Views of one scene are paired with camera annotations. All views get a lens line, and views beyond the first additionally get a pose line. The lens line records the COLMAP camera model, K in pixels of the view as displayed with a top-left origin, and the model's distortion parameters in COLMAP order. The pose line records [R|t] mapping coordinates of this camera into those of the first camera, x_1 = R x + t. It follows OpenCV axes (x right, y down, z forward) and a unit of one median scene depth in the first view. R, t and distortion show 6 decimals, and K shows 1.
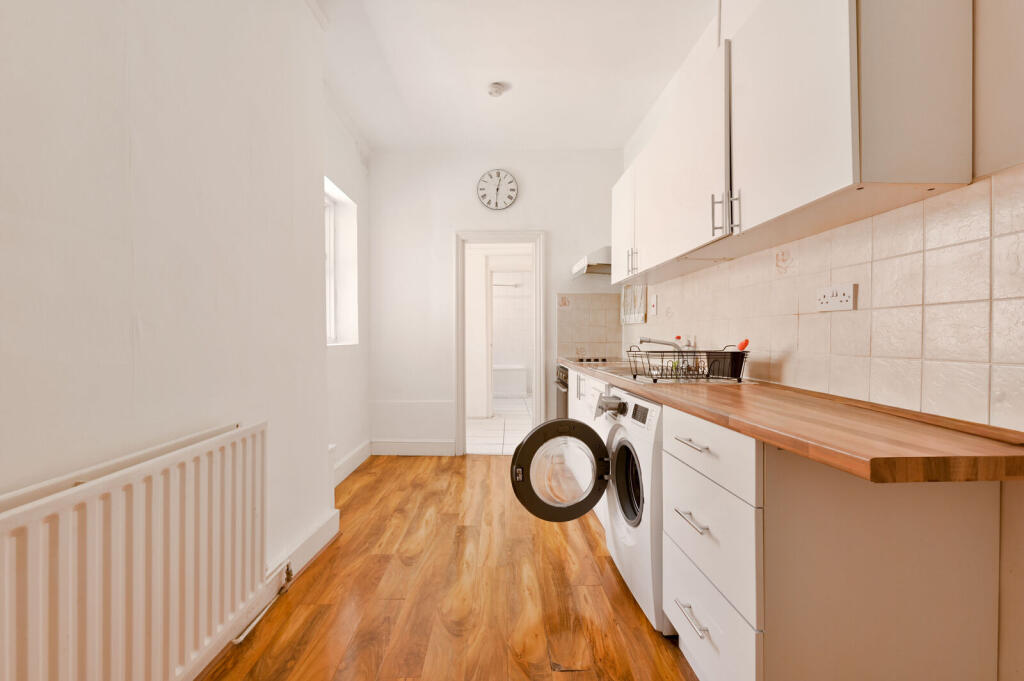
lens RADIAL K [[406.5, 0, 510.4], [0, 406.5, 344.9], [0, 0, 1]] dist [0.000401, 0.000055]
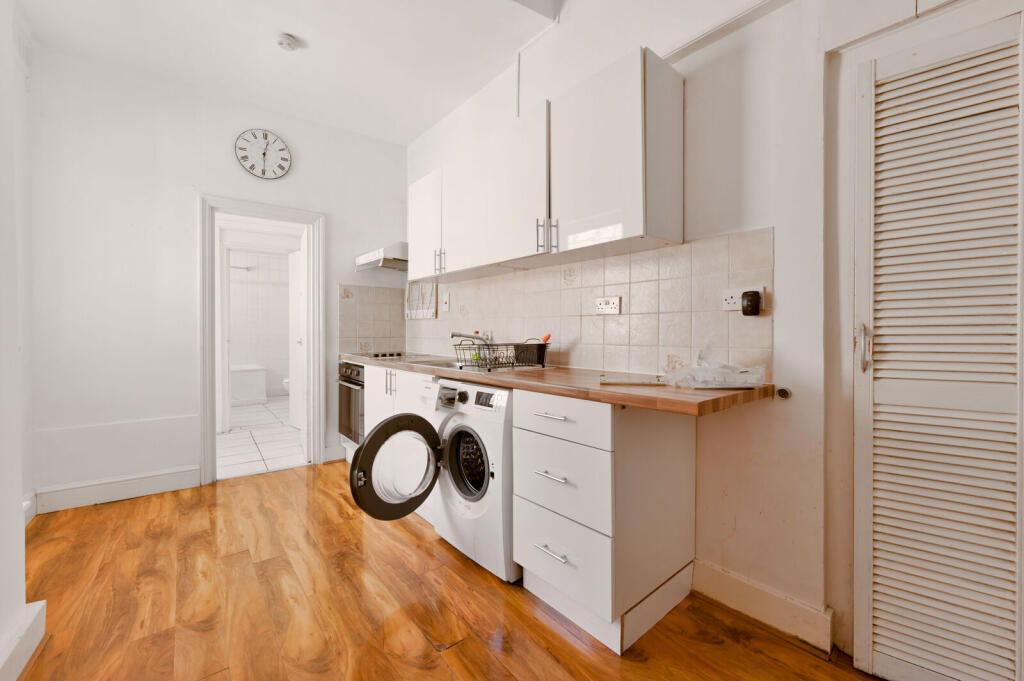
lens RADIAL K [[414.1, 0, 512.0], [0, 414.1, 340.5], [0, 0, 1]] dist [0.000857, 0.000305]
pose [[0.786724, -0.011623, 0.617195, -0.234095], [0.009582, 0.999932, 0.006616, -0.002093], [-0.617230, 0.000708, 0.786782, 0.027964]]
